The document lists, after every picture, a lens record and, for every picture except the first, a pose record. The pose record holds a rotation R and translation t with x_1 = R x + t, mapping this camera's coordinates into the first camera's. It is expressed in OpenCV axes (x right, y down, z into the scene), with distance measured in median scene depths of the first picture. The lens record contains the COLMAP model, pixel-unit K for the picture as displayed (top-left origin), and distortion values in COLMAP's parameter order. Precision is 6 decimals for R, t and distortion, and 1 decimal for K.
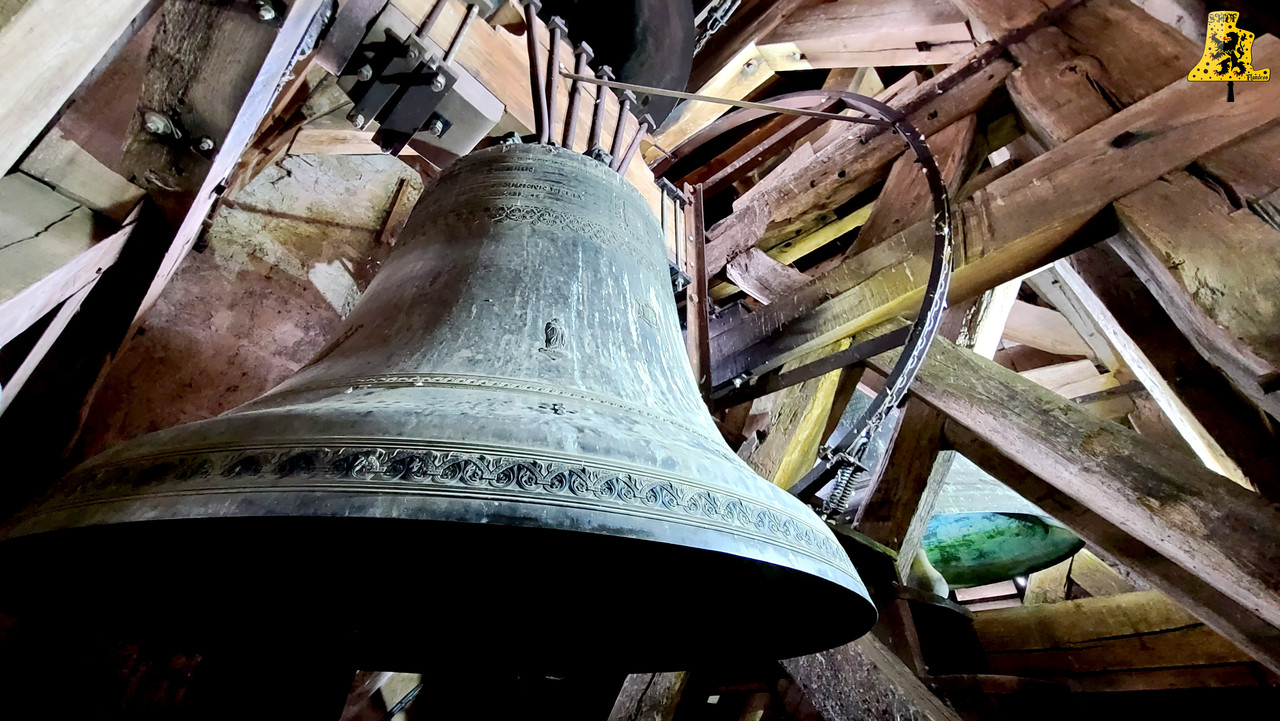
lens RADIAL K [[487.0, 0, 640.0], [0, 487.0, 360.5], [0, 0, 1]] dist [-0.000331, -0.000130]
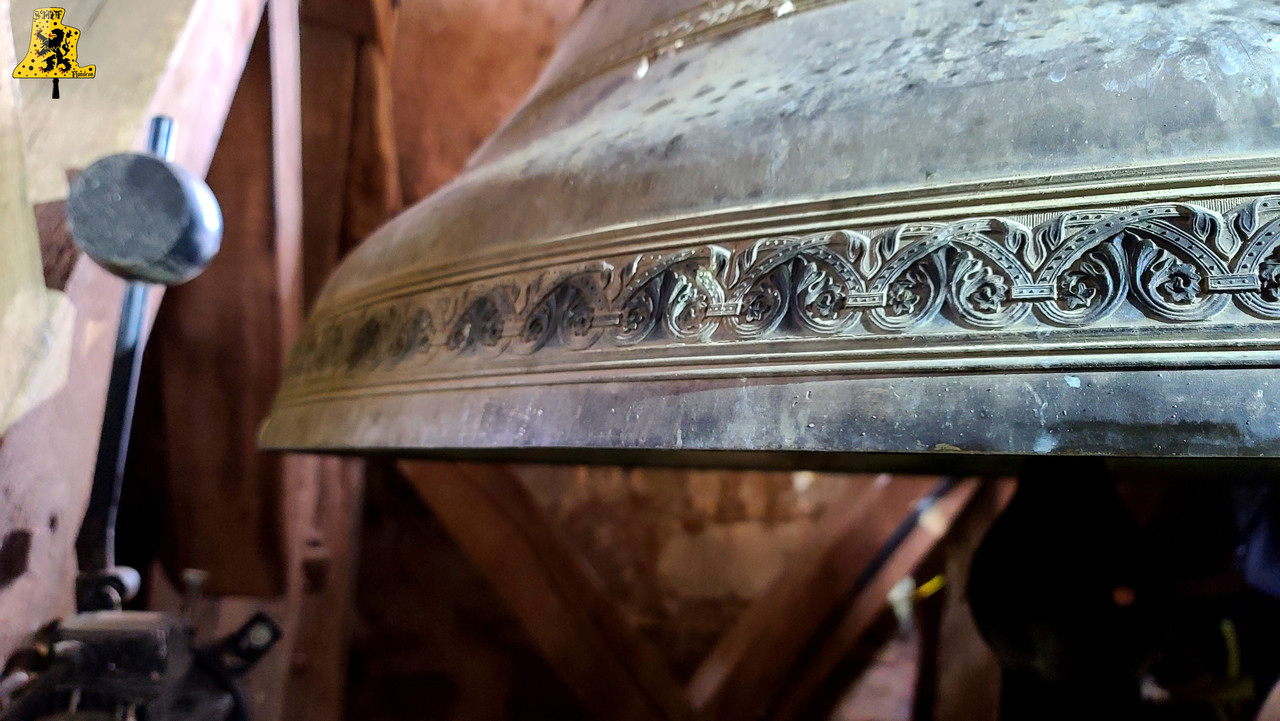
lens RADIAL K [[974.9, 0, 640.0], [0, 974.9, 360.5], [0, 0, 1]] dist [0.025256, 0.004448]
pose [[0.787612, -0.034781, -0.615189, -0.120709], [0.320159, 0.876151, 0.360357, -0.031142], [0.526465, -0.480779, 0.701203, 0.397957]]
